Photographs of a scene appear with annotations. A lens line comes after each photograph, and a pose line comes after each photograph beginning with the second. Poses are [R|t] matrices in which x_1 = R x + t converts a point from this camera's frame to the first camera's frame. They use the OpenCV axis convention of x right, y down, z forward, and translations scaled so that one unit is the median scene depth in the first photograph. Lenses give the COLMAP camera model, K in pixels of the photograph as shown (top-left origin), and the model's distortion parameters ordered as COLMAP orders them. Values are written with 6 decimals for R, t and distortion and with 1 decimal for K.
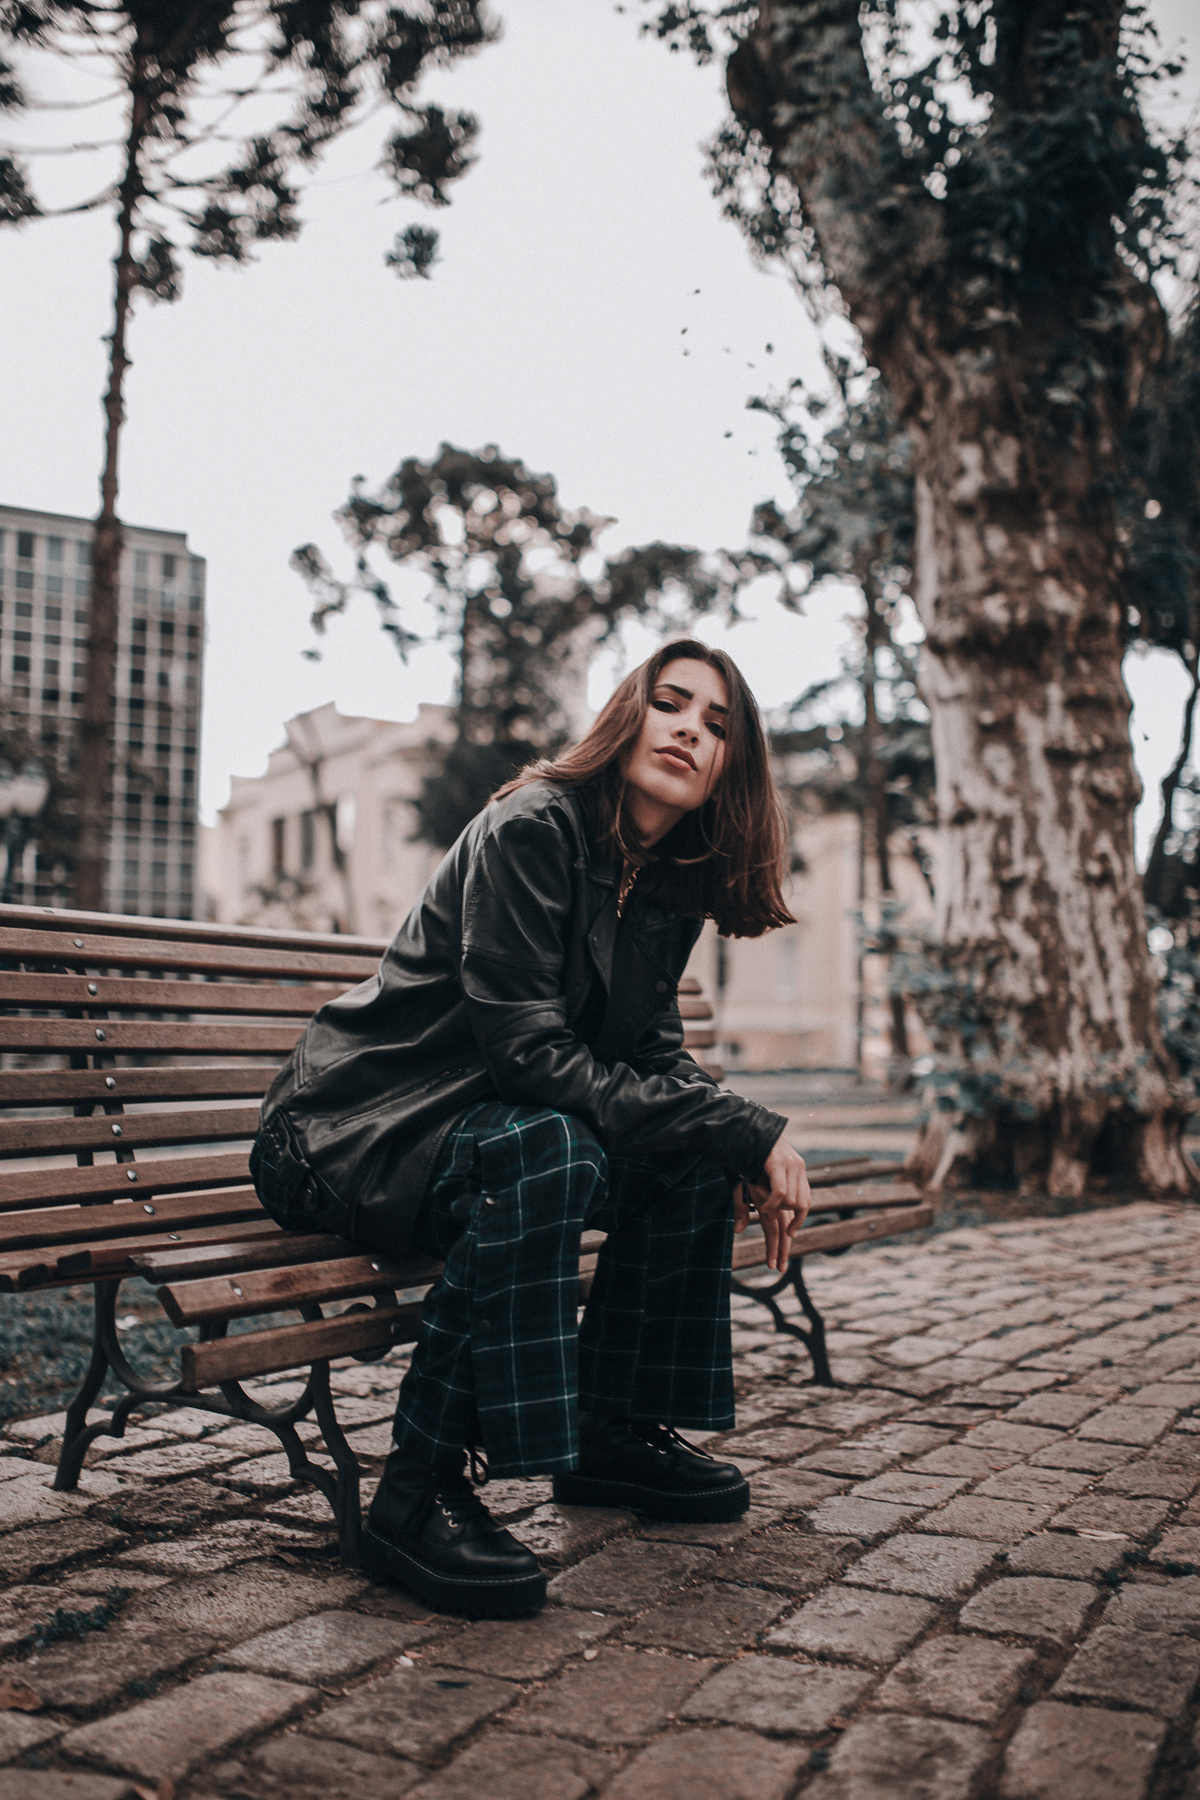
lens RADIAL K [[1720.9, 0, 600.0], [0, 1720.9, 900.0], [0, 0, 1]] dist [-0.067133, 0.099895]
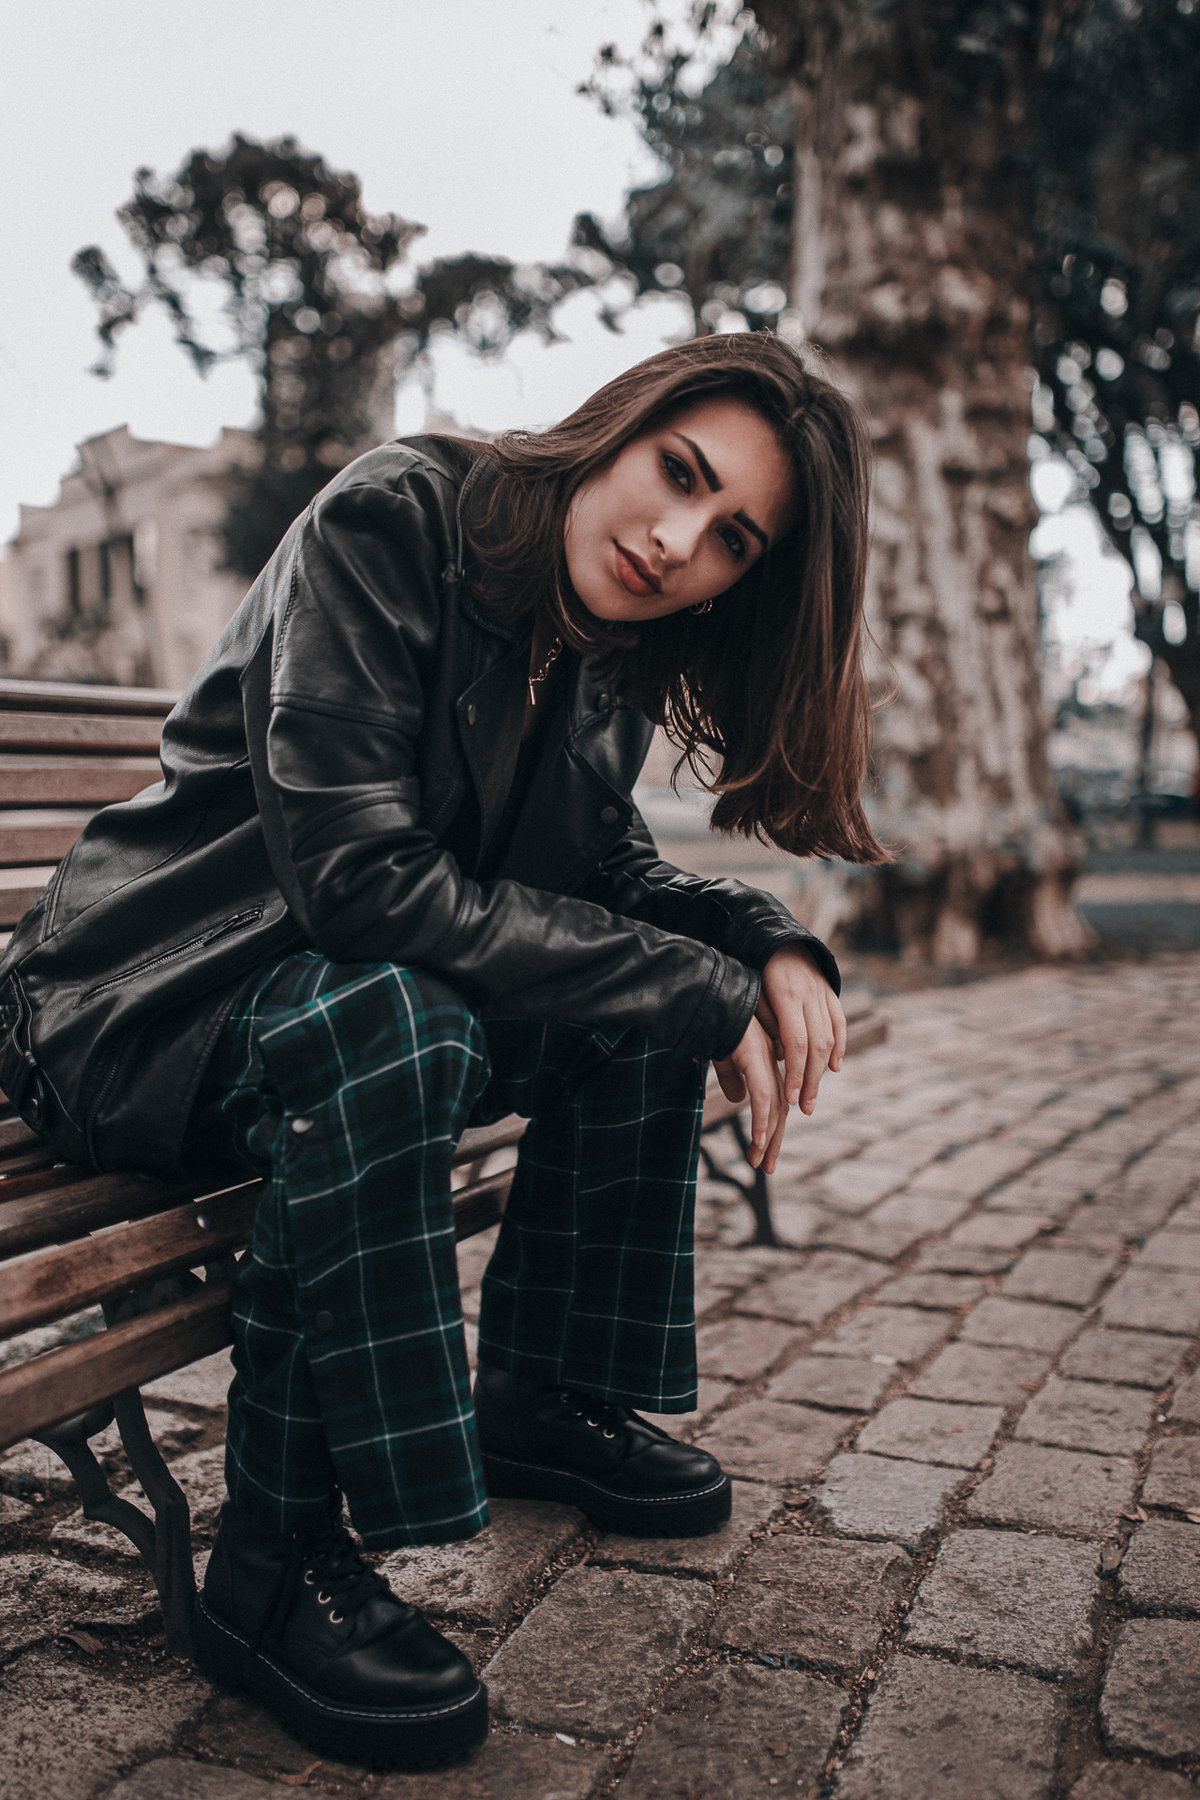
lens RADIAL K [[1720.9, 0, 600.0], [0, 1720.9, 900.0], [0, 0, 1]] dist [-0.067133, 0.099895]
pose [[0.994119, -0.016921, 0.106966, -0.015149], [0.000404, 0.988290, 0.152585, -0.001023], [-0.108295, -0.151645, 0.982485, 0.113889]]
